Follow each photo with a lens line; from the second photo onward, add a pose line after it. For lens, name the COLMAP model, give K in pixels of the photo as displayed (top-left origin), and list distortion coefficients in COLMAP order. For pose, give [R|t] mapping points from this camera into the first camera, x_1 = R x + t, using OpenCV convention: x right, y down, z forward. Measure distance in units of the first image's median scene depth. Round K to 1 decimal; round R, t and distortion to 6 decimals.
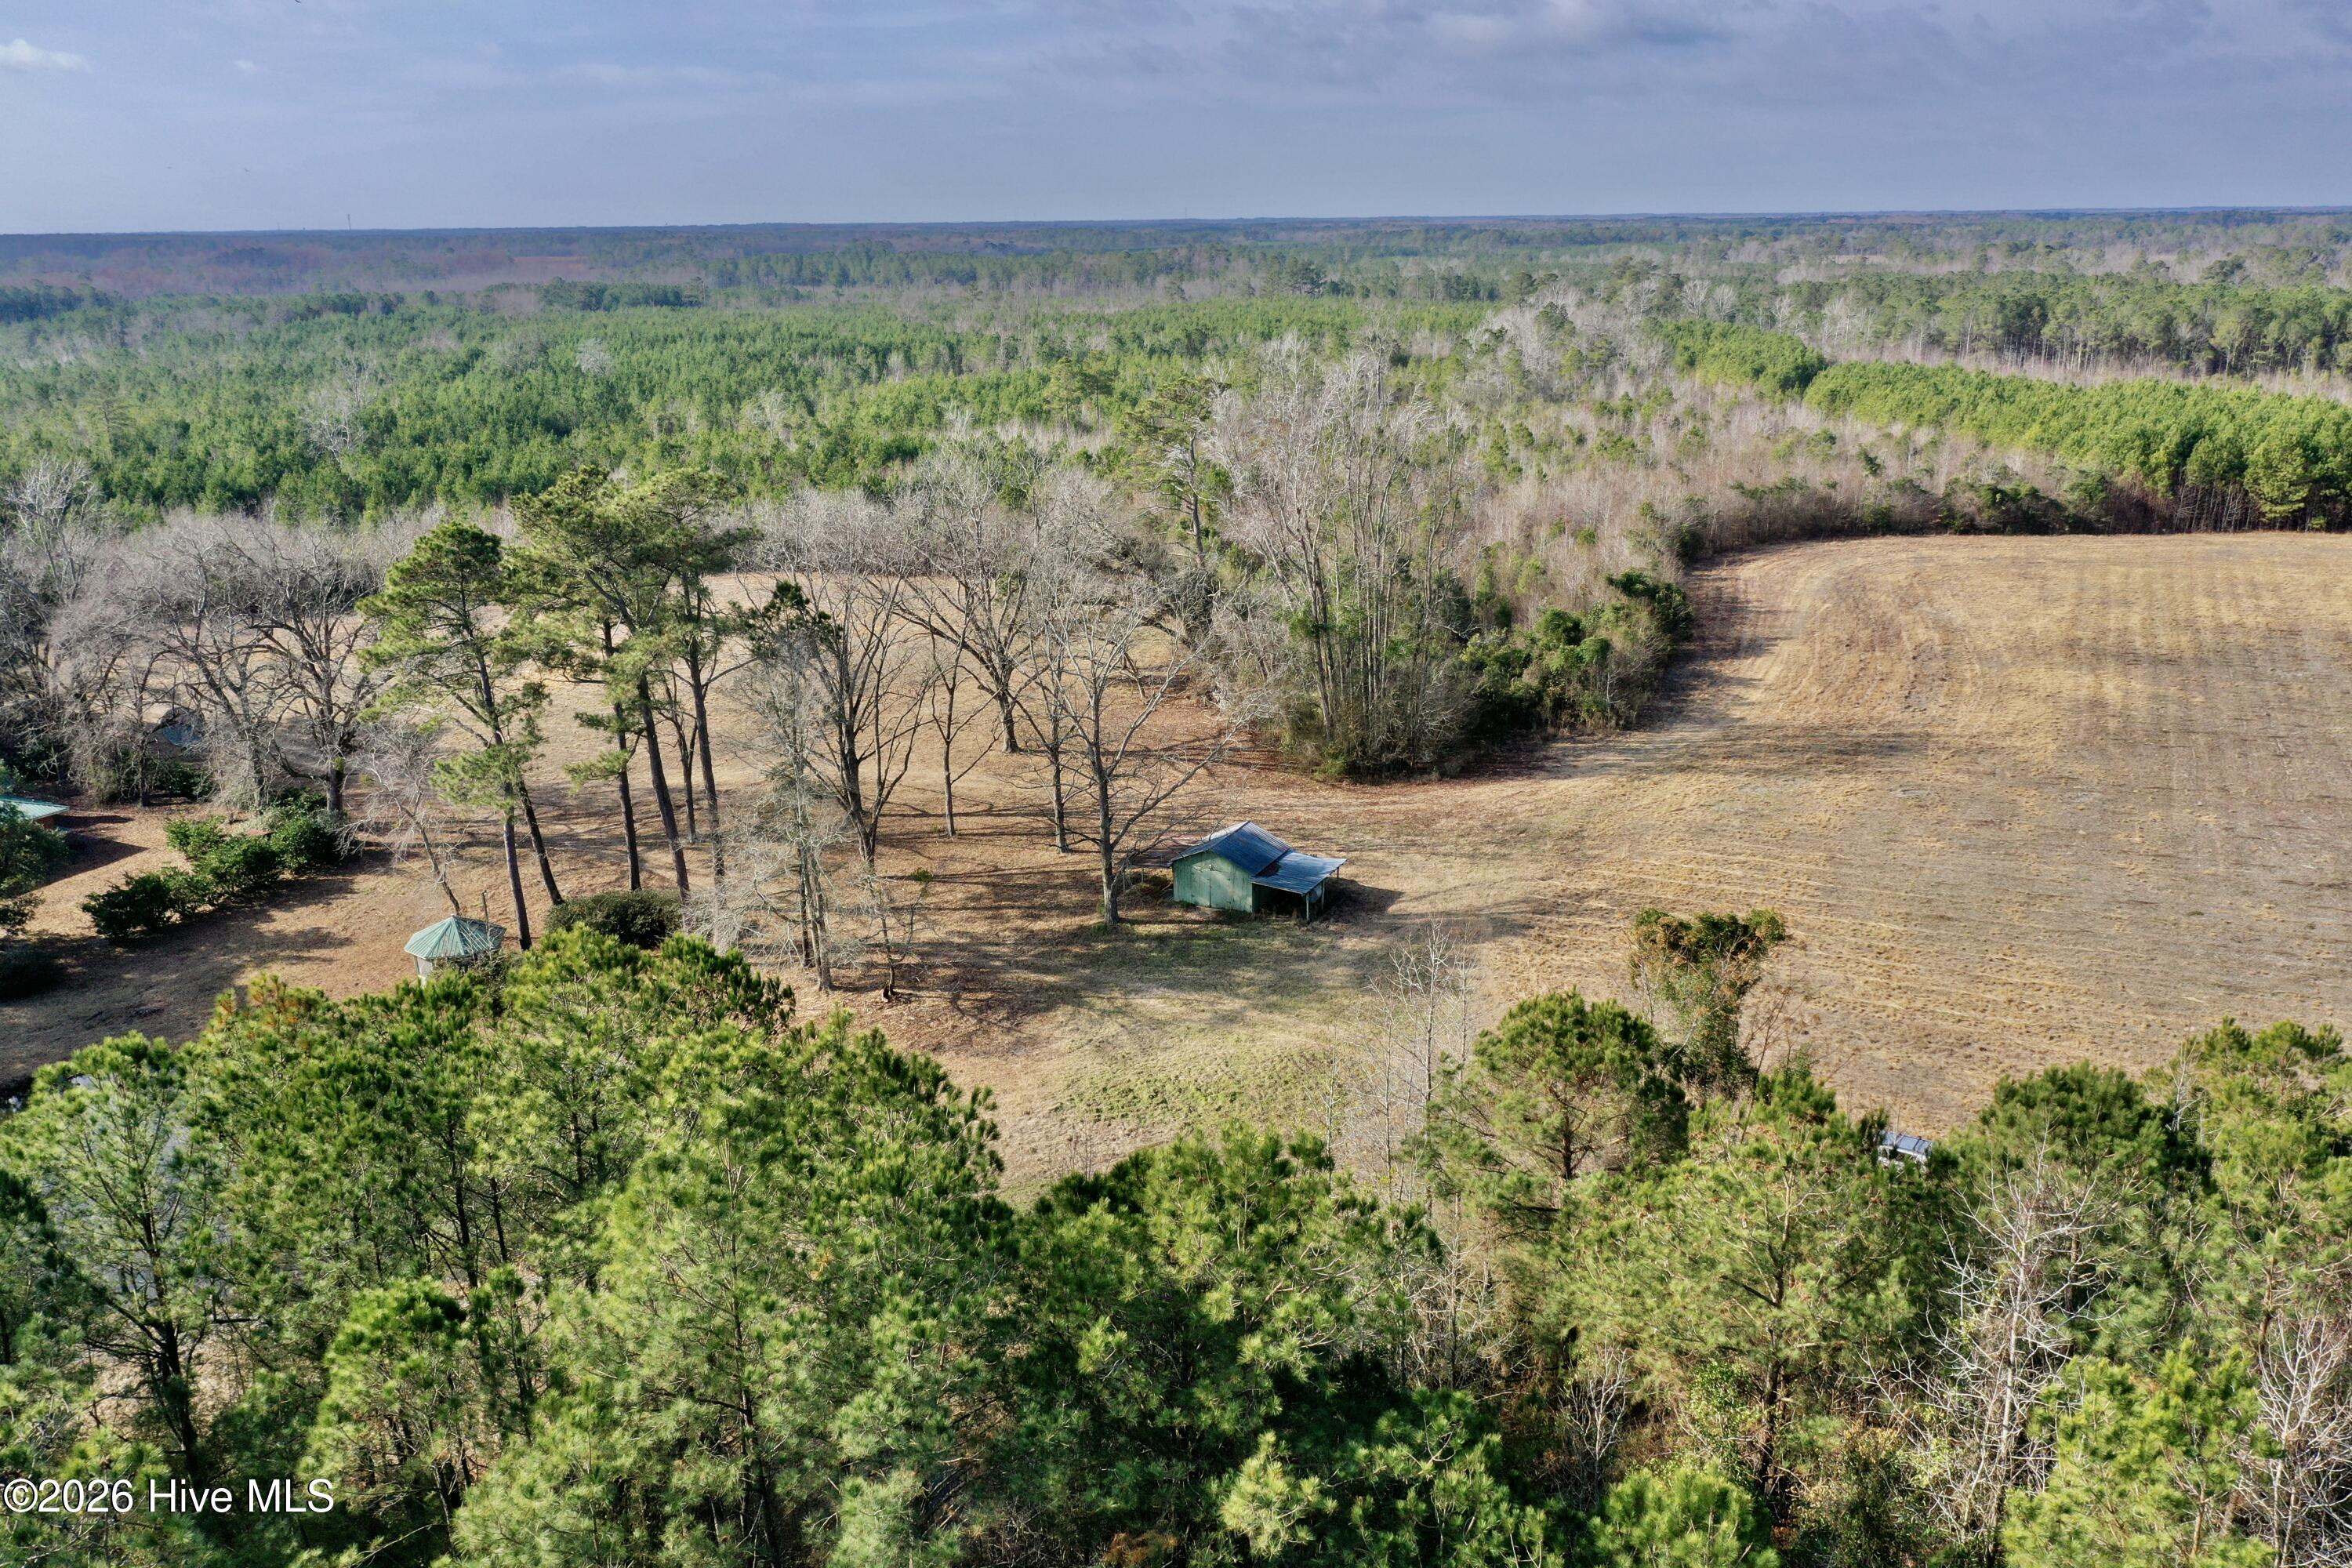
lens RADIAL K [[1849.8, 0, 1176.0], [0, 1849.8, 784.0], [0, 0, 1]] dist [-0.006305, -0.005256]
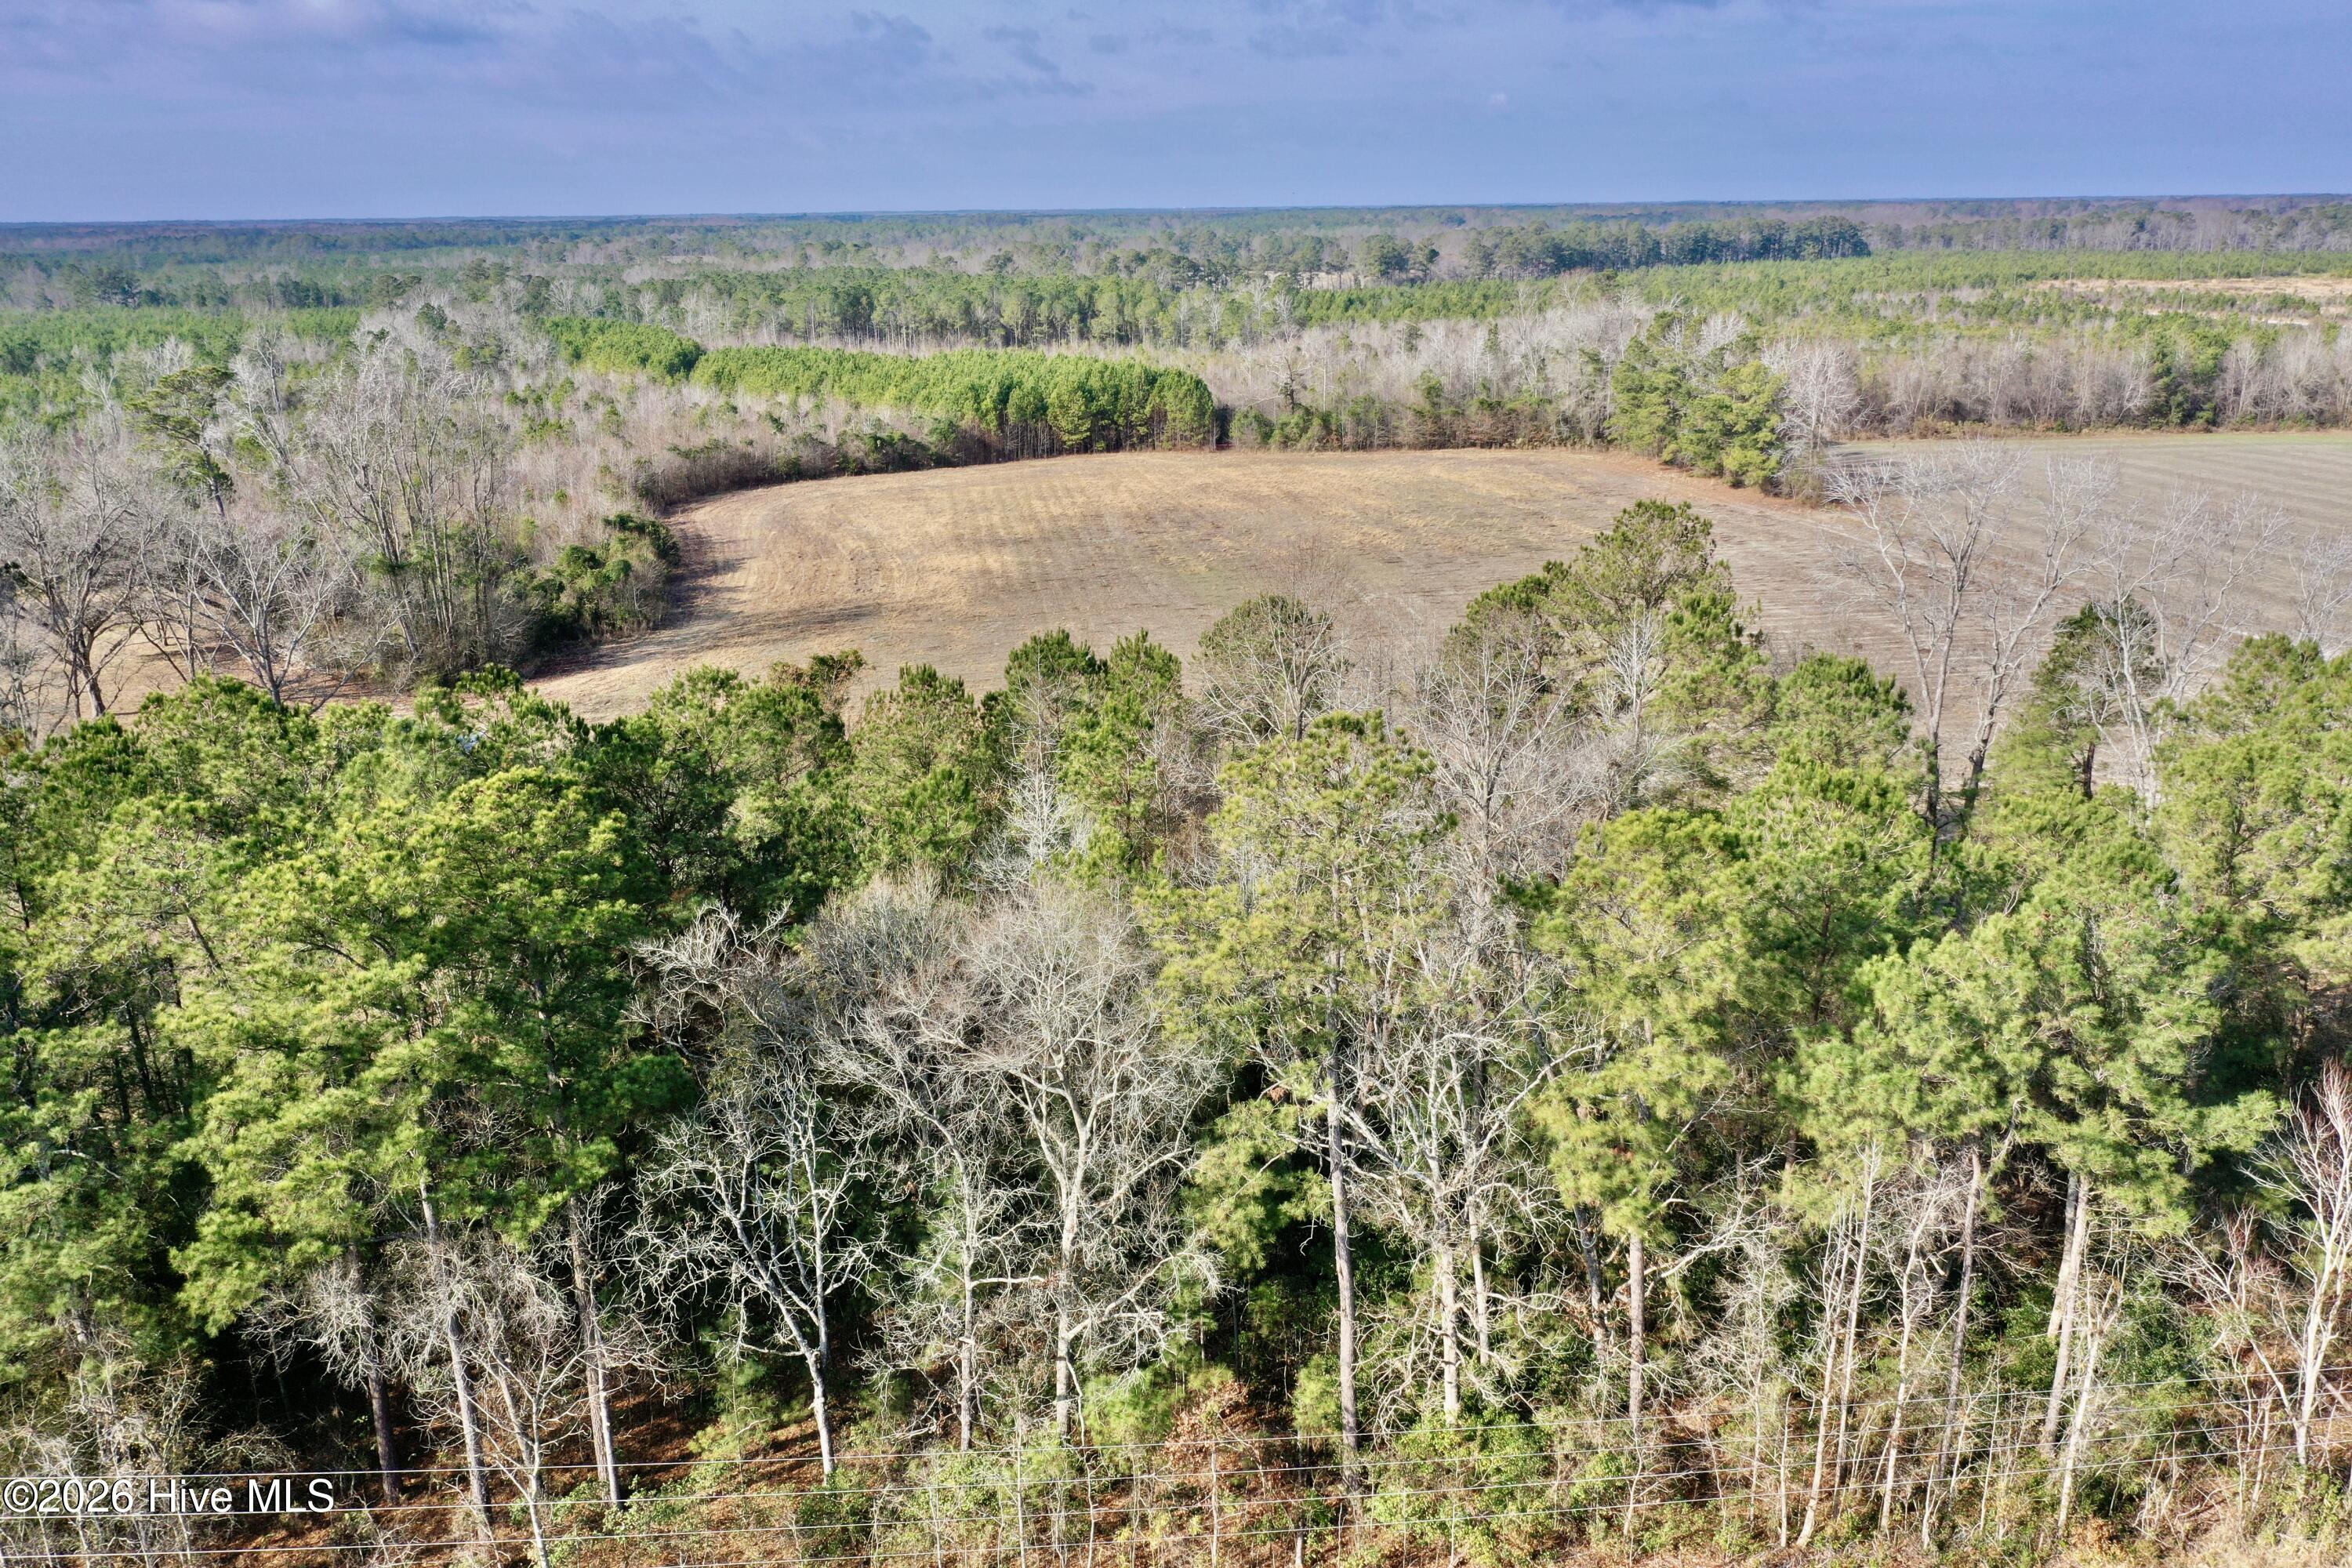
lens RADIAL K [[1849.8, 0, 1176.0], [0, 1849.8, 784.0], [0, 0, 1]] dist [-0.006305, -0.005256]
pose [[0.827415, -0.163435, 0.537284, -0.094906], [0.164215, 0.985312, 0.046829, 0.044947], [-0.537046, 0.049483, 0.842100, -0.145040]]
